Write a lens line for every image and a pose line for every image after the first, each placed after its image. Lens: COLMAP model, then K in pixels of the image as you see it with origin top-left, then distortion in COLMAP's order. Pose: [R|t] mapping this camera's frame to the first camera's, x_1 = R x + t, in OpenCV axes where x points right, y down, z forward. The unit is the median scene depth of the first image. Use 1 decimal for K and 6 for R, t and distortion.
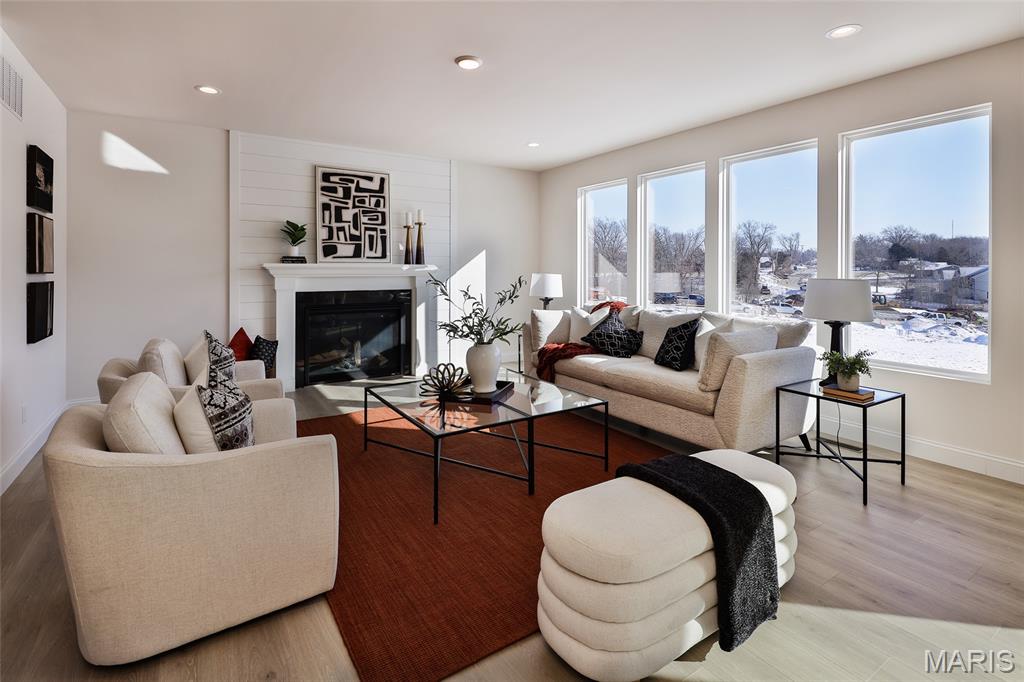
lens RADIAL K [[496.5, 0, 512.8], [0, 496.5, 266.4], [0, 0, 1]] dist [0.005852, -0.003806]
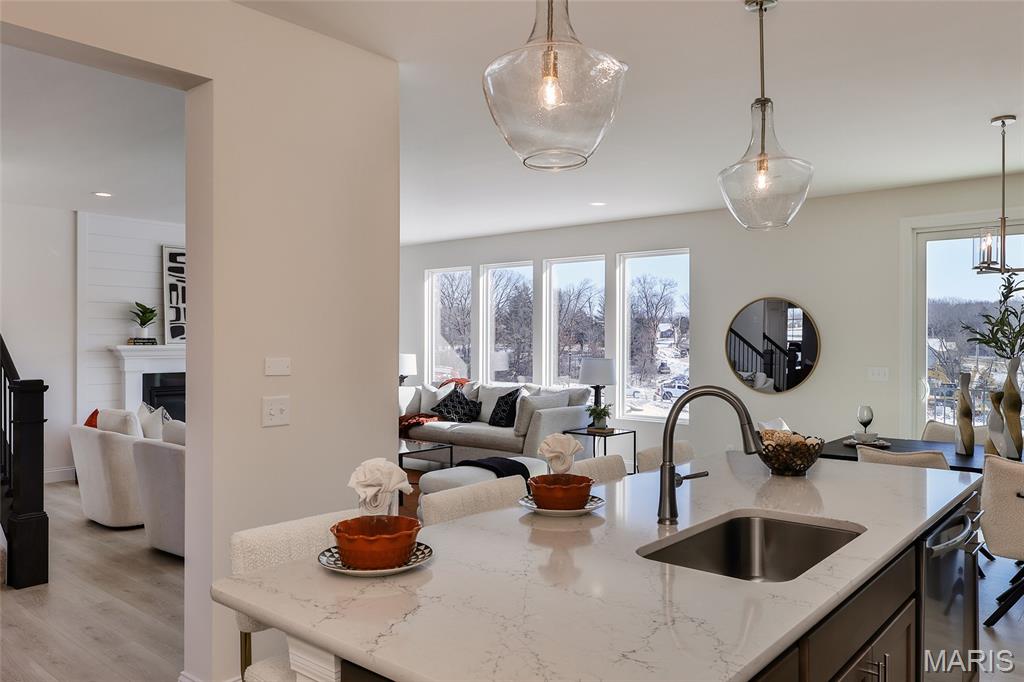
lens RADIAL K [[749.8, 0, 543.9], [0, 749.8, 337.6], [0, 0, 1]] dist [0.000227, 0.008609]
pose [[0.953516, 0.003238, 0.301324, -0.118119], [-0.004244, 0.999987, 0.002682, -0.026331], [-0.301312, -0.003836, 0.953518, -0.642555]]
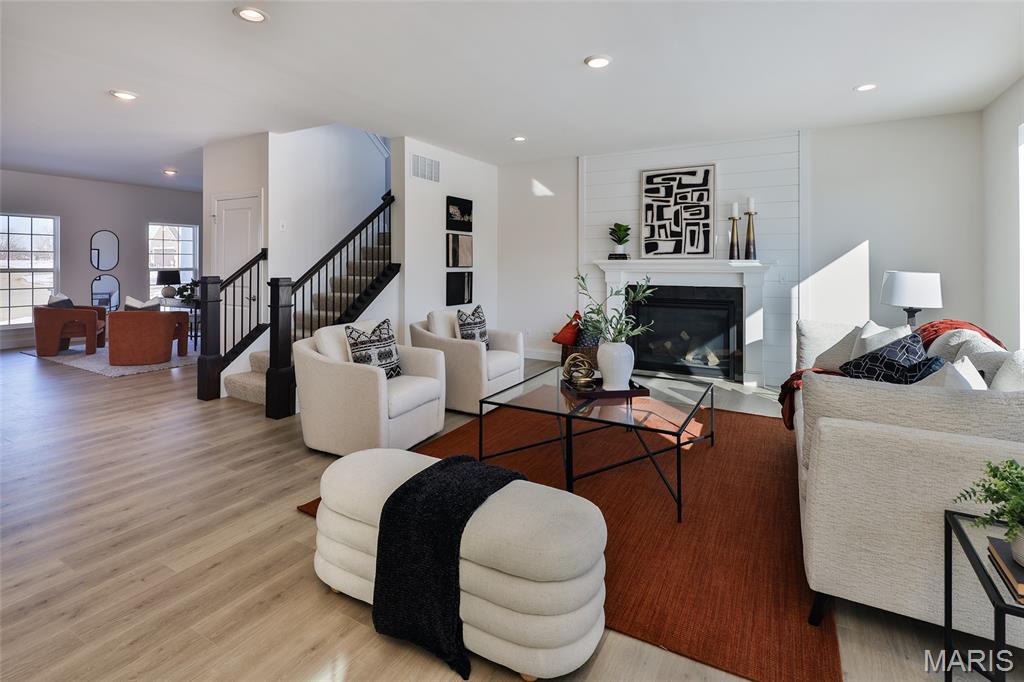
lens RADIAL K [[496.5, 0, 507.8], [0, 496.5, 265.9], [0, 0, 1]] dist [0.005852, -0.003806]
pose [[0.454461, 0.001340, -0.890765, 0.440286], [0.004390, 0.999983, 0.003744, 0.002452], [0.890756, -0.005612, 0.454448, 0.227761]]
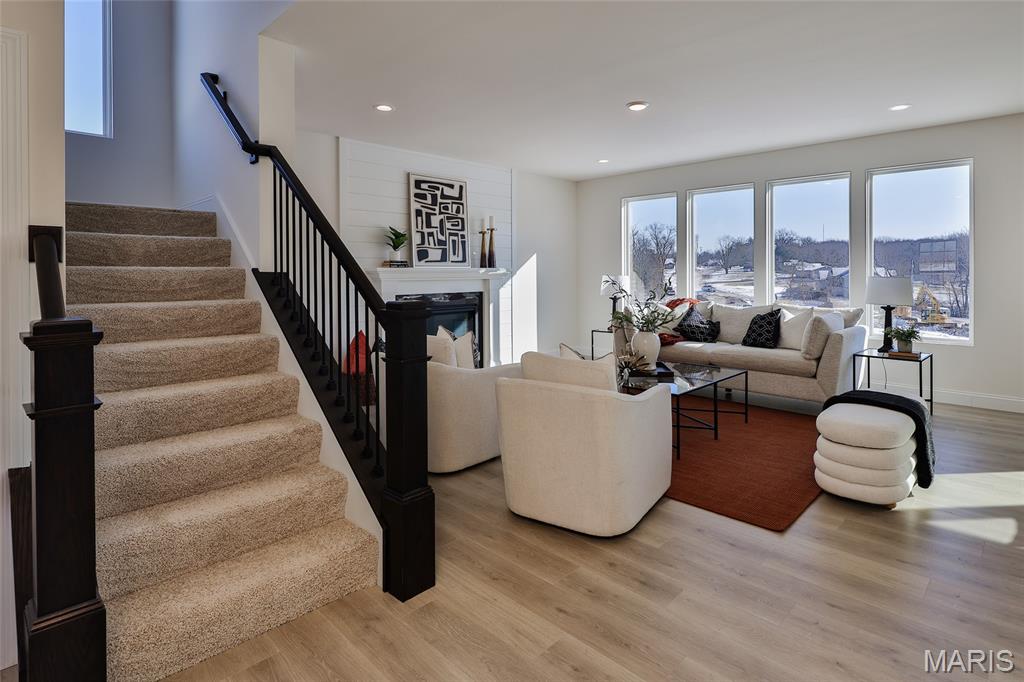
lens RADIAL K [[538.8, 0, 538.0], [0, 538.8, 272.8], [0, 0, 1]] dist [-0.001171, 0.000149]
pose [[0.972266, -0.006338, 0.233793, -0.389082], [0.004562, 0.999956, 0.008140, -0.002750], [-0.233834, -0.006848, 0.972252, -0.152729]]
